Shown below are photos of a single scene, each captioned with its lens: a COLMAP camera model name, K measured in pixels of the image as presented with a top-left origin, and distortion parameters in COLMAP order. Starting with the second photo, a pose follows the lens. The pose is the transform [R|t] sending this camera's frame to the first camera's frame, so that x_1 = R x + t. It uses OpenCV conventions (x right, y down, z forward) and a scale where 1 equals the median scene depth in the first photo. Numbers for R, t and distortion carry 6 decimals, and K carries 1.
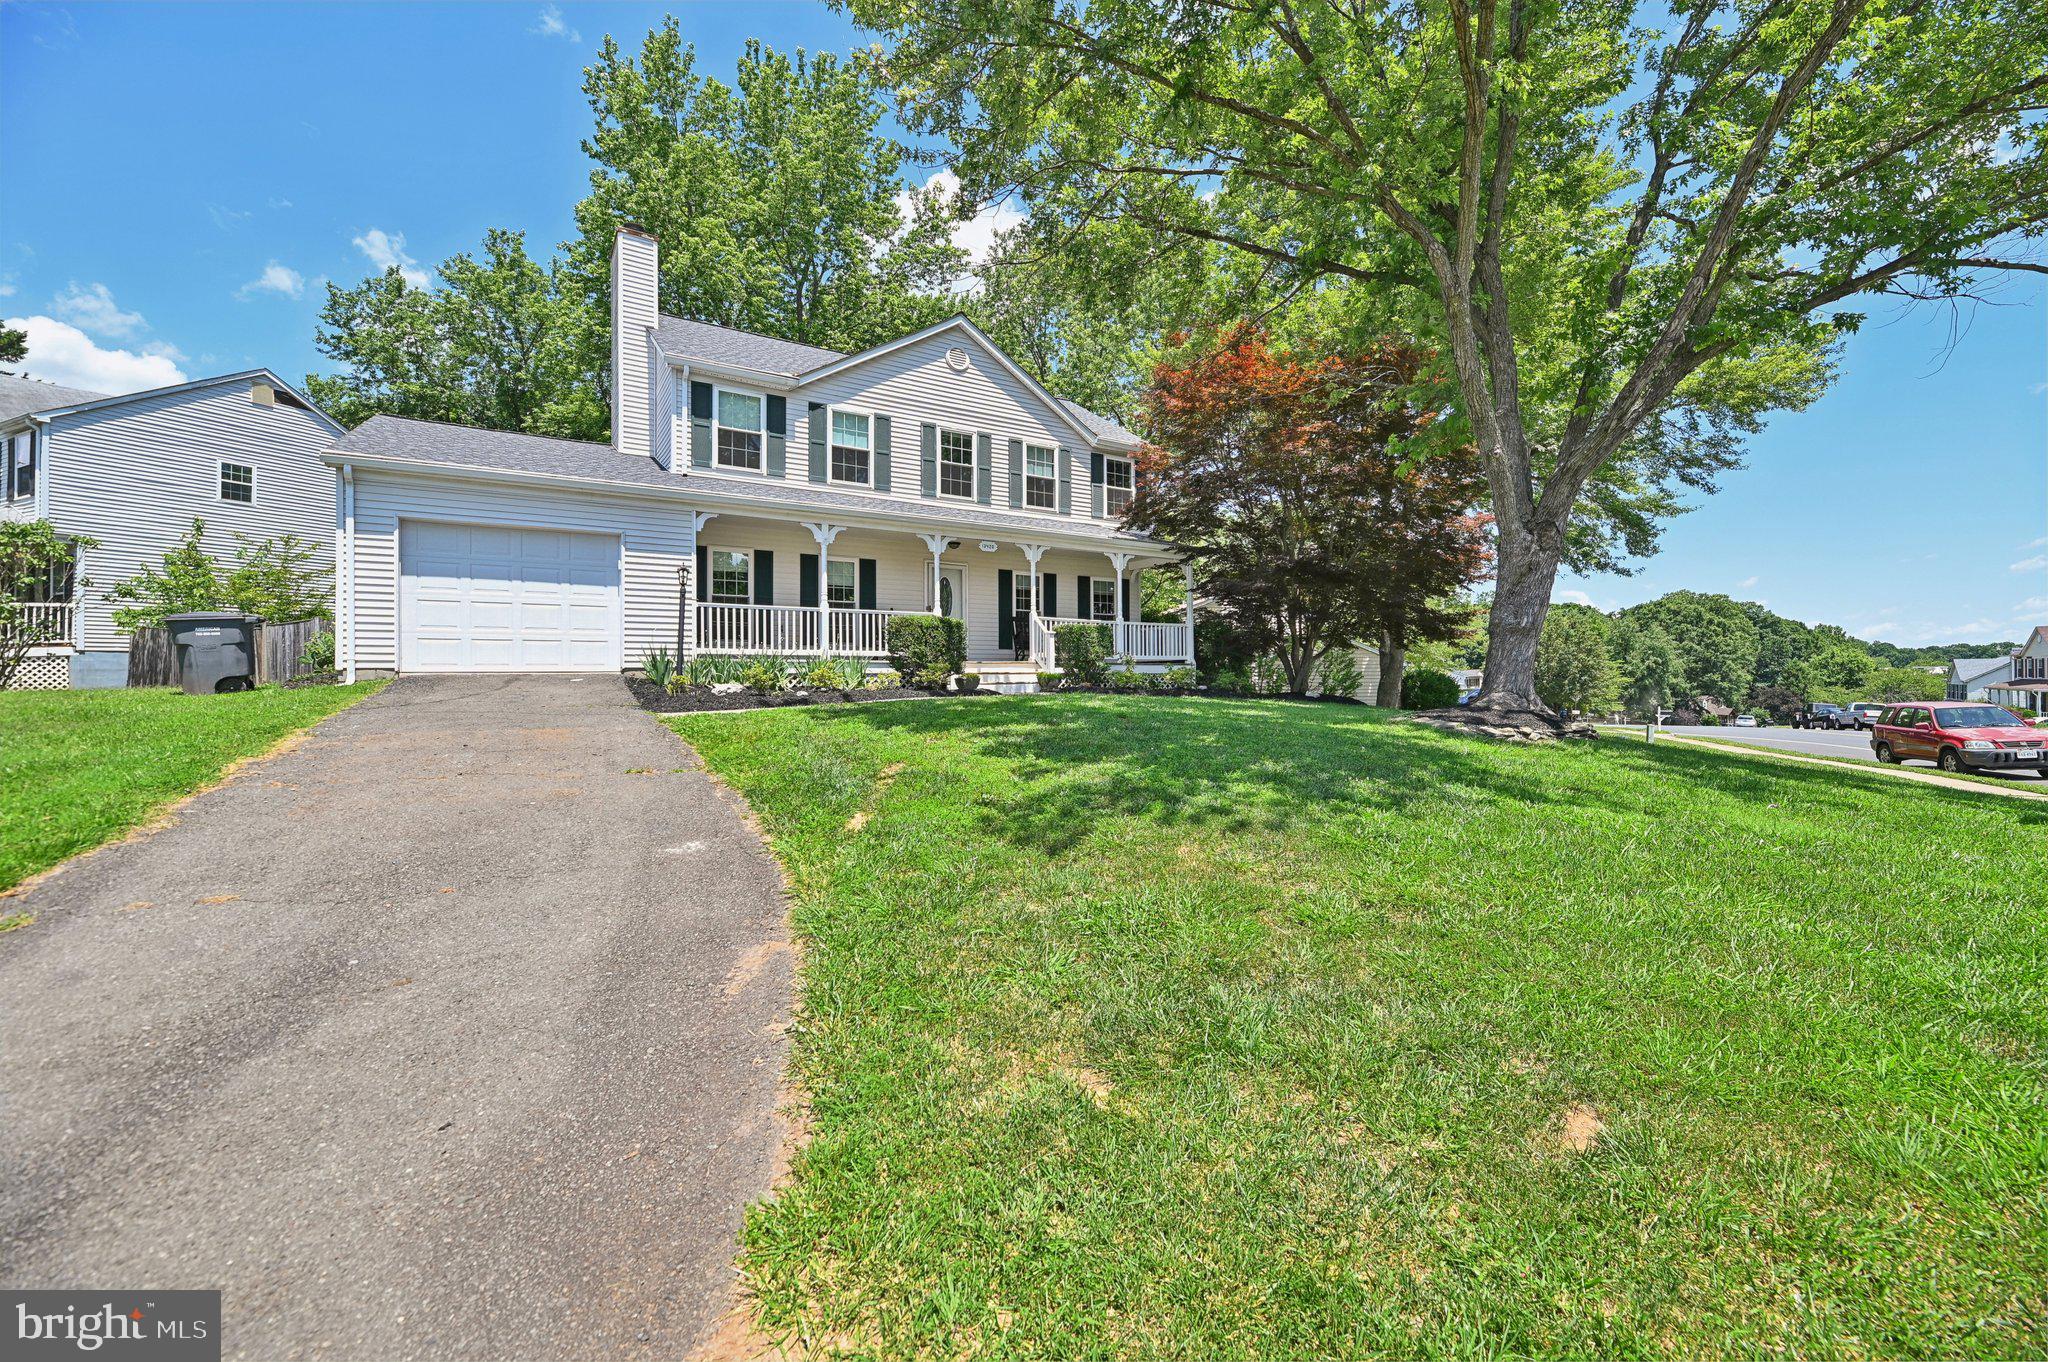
lens RADIAL K [[806.7, 0, 1058.8], [0, 806.7, 674.4], [0, 0, 1]] dist [-0.007212, 0.000189]
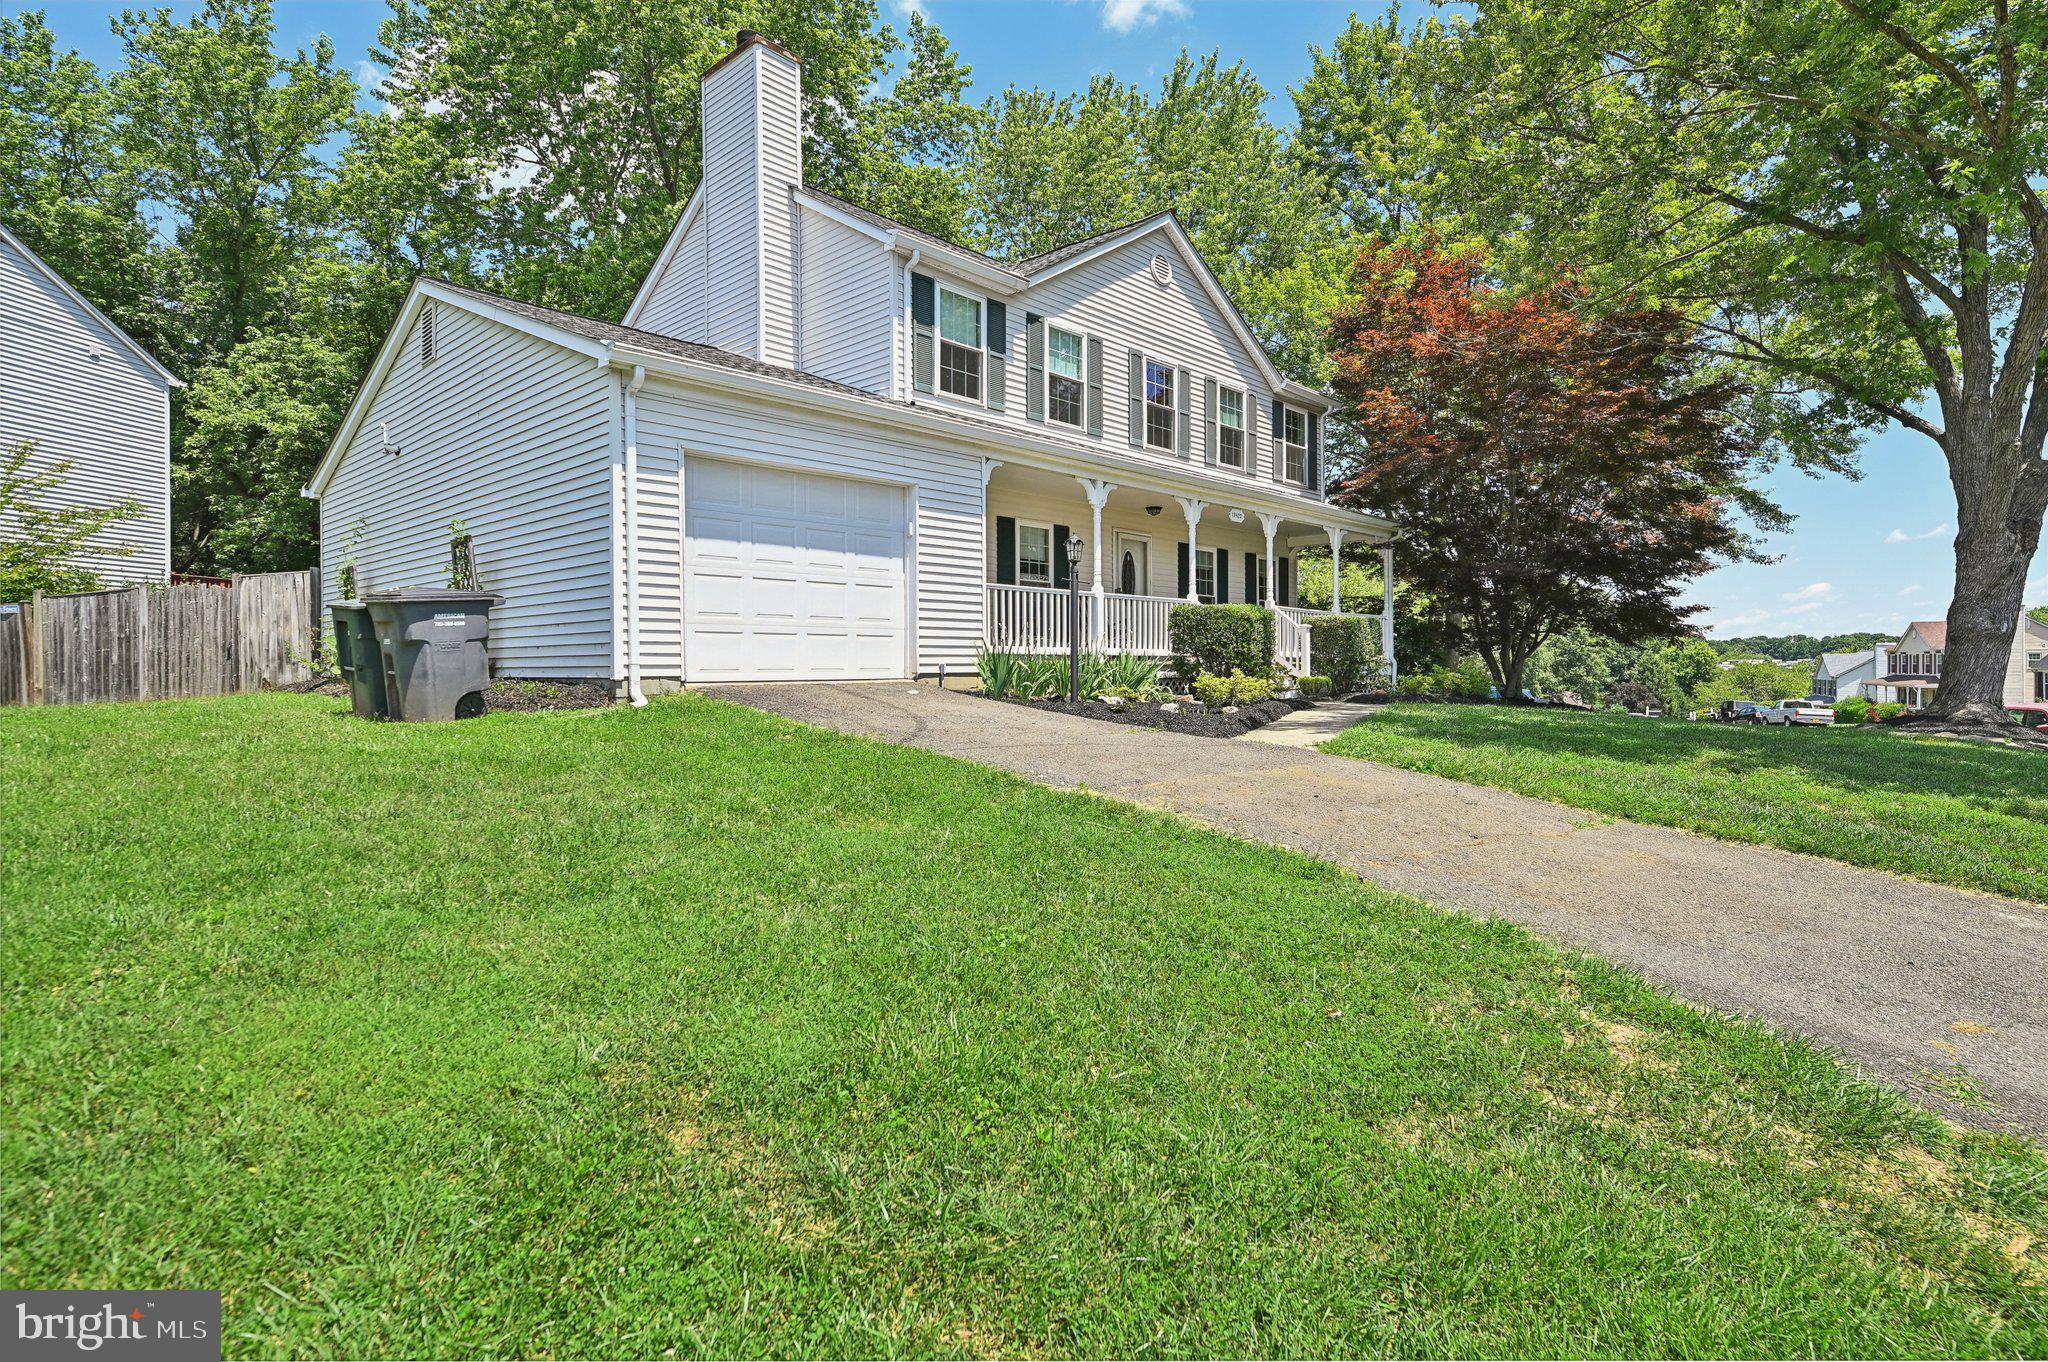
lens RADIAL K [[1033.6, 0, 1083.2], [0, 1033.6, 677.9], [0, 0, 1]] dist [-0.003297, -0.001223]
pose [[0.969889, -0.001133, 0.243545, -0.466385], [-0.001461, 0.999944, 0.010471, -0.010363], [-0.243543, -0.010511, 0.969833, 0.055787]]
